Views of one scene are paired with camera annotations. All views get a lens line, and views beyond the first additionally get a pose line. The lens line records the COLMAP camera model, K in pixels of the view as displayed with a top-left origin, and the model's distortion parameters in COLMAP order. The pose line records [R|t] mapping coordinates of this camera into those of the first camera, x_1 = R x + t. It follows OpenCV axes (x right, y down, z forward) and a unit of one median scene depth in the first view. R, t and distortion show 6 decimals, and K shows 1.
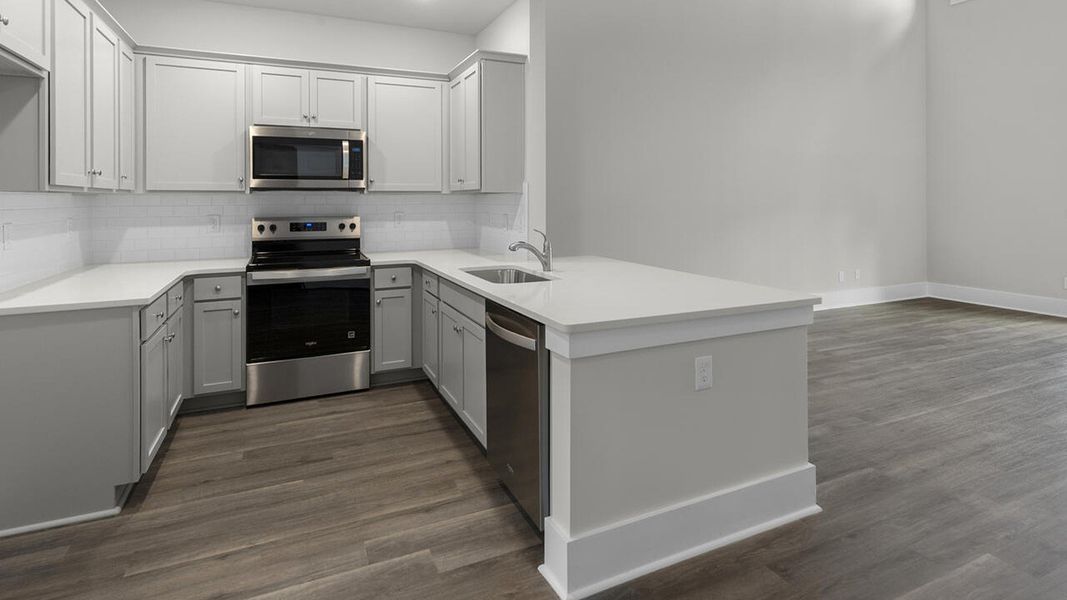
lens RADIAL K [[534.2, 0, 534.1], [0, 534.2, 285.6], [0, 0, 1]] dist [-0.000505, 0.000010]
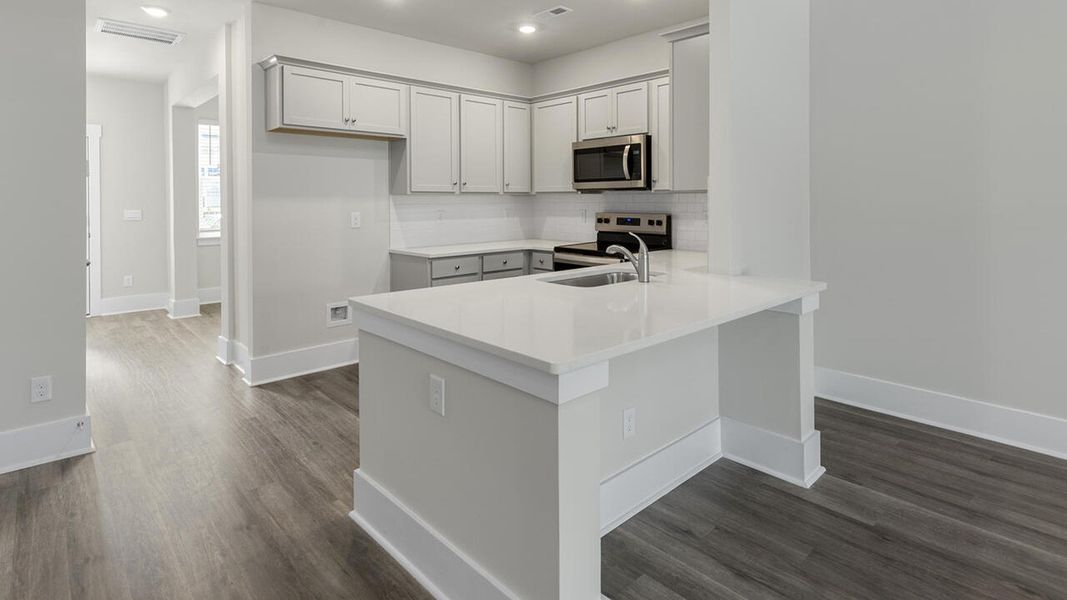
lens RADIAL K [[534.2, 0, 534.1], [0, 534.2, 285.6], [0, 0, 1]] dist [-0.000505, 0.000010]
pose [[0.301542, 0.153719, -0.940980, 0.682779], [-0.147601, 0.982546, 0.113210, -0.081106], [0.941959, 0.104752, 0.318968, 0.492068]]
